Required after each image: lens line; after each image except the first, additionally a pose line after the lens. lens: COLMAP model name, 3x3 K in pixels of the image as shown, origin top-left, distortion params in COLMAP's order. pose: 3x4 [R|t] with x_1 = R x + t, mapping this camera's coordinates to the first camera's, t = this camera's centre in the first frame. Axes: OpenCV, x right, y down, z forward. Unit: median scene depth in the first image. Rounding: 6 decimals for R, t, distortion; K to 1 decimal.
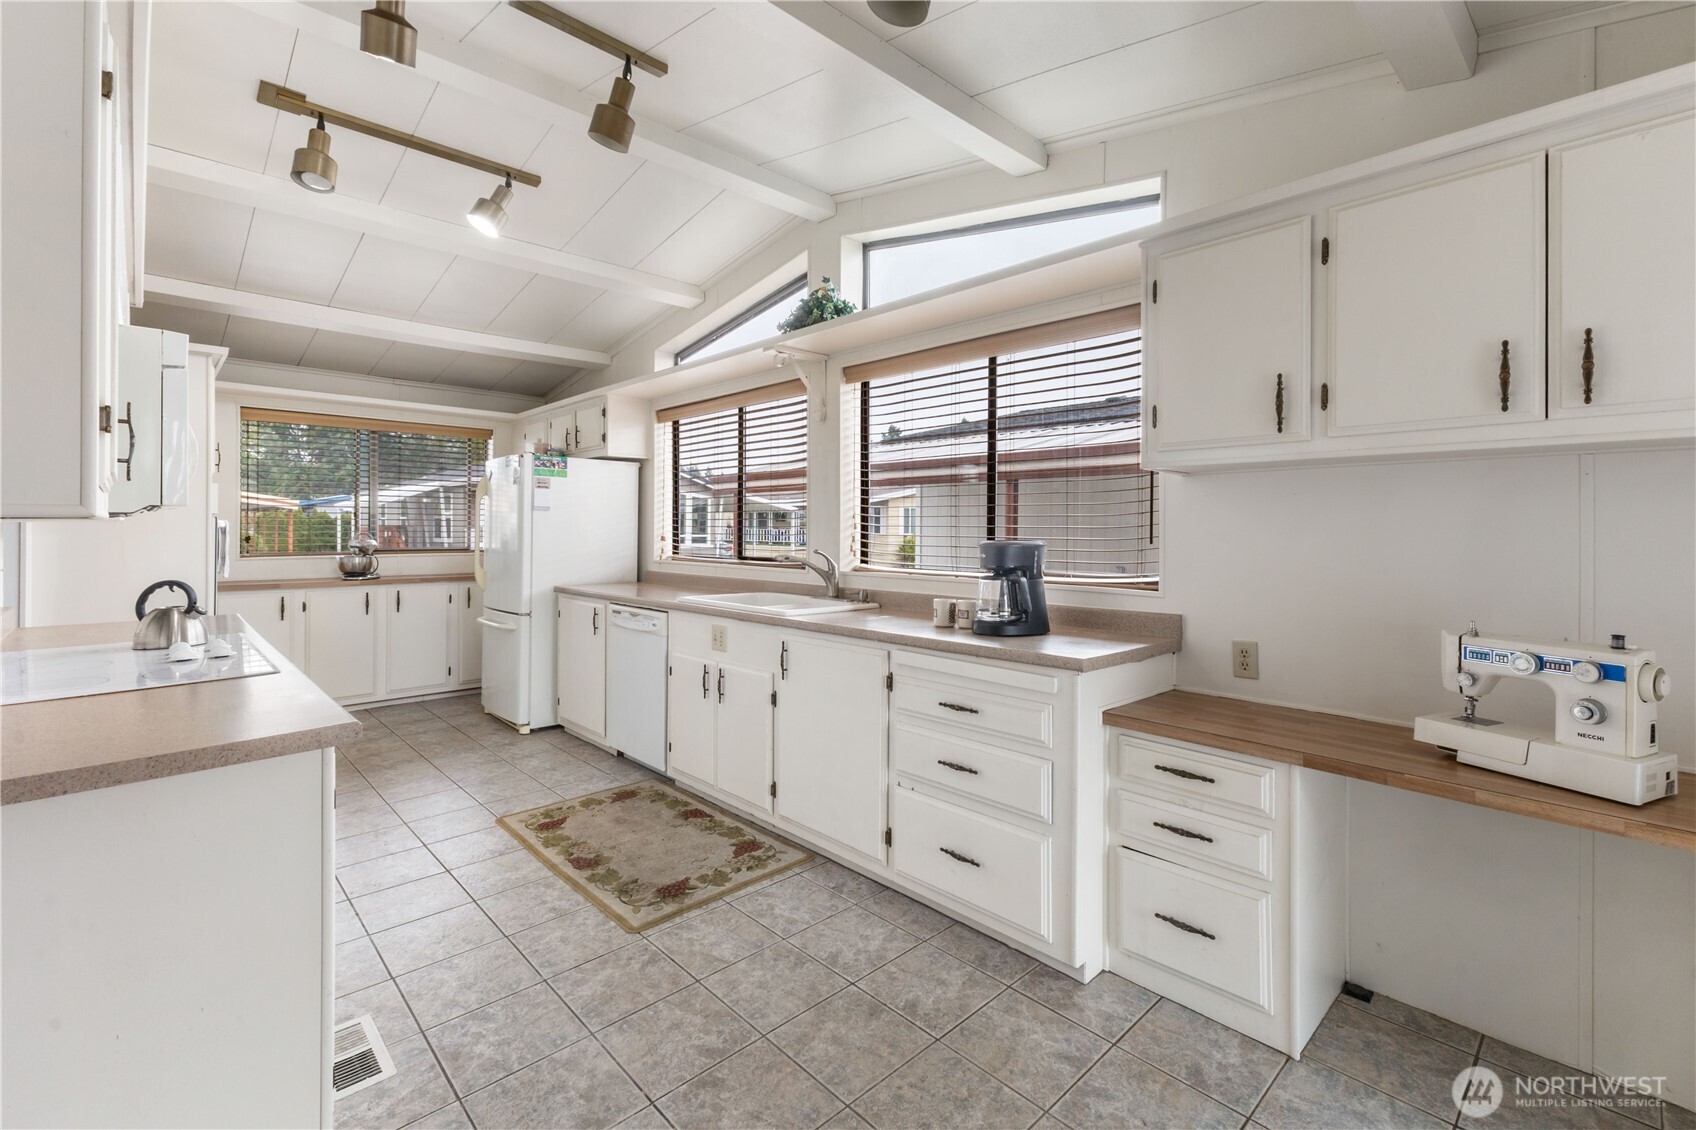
lens RADIAL K [[732.4, 0, 848.5], [0, 732.4, 532.6], [0, 0, 1]] dist [0.016198, 0.000146]
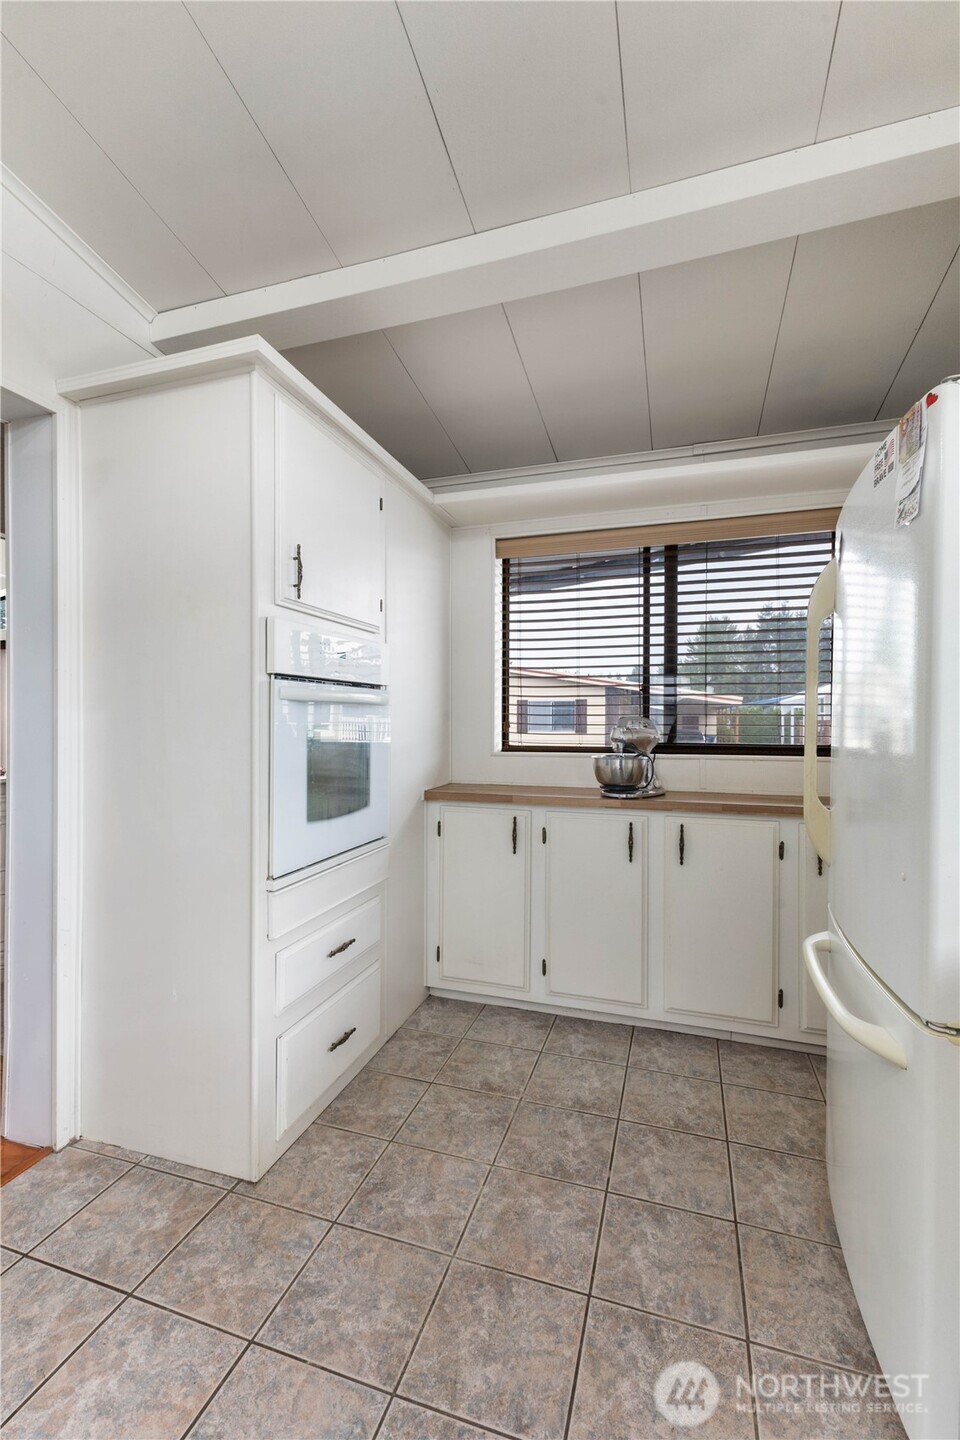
lens RADIAL K [[621.9, 0, 479.5], [0, 621.9, 730.1], [0, 0, 1]] dist [0.016198, 0.000146]
pose [[0.473354, 0.007501, -0.880841, -0.473993], [-0.003729, 0.999972, 0.006511, 0.013960], [0.880865, 0.000203, 0.473368, 1.096872]]
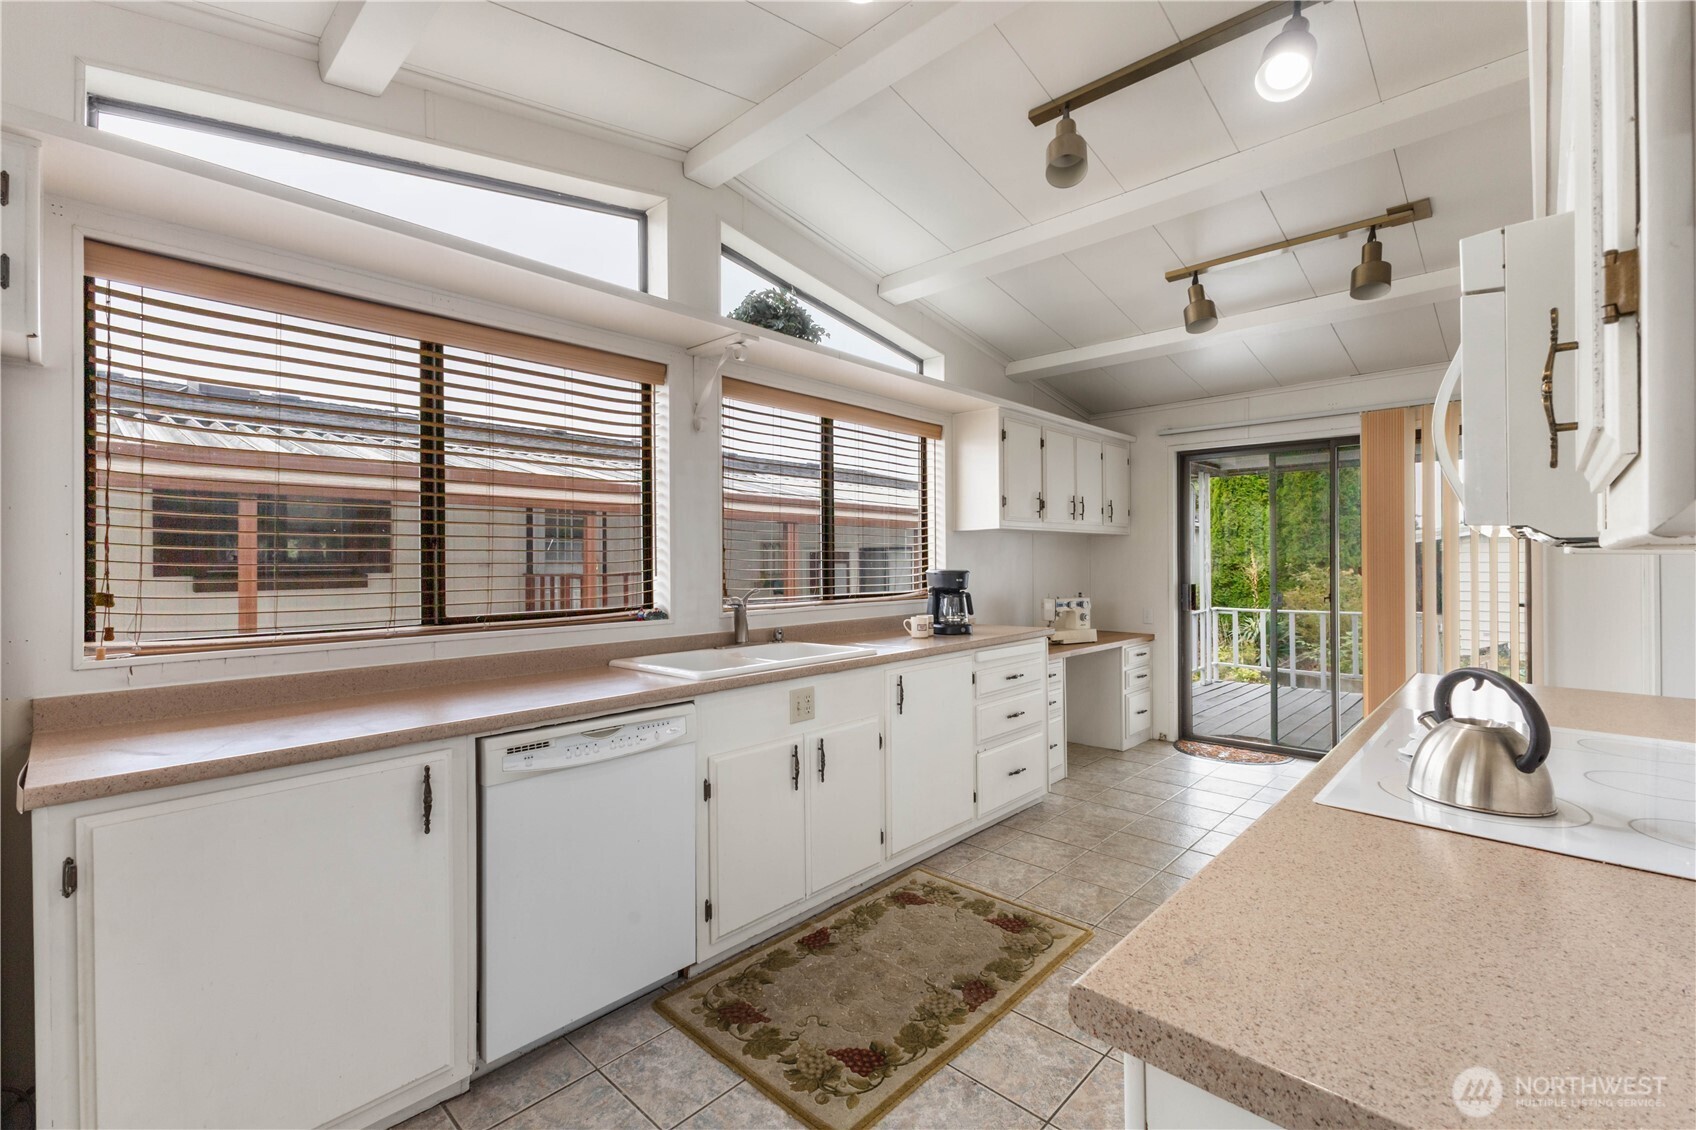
lens RADIAL K [[732.4, 0, 843.0], [0, 732.4, 562.9], [0, 0, 1]] dist [0.016198, 0.000146]
pose [[-0.047850, -0.007264, 0.998828, -0.993074], [0.011868, 0.999899, 0.007840, -0.013005], [-0.998784, 0.012229, -0.047759, 1.032812]]
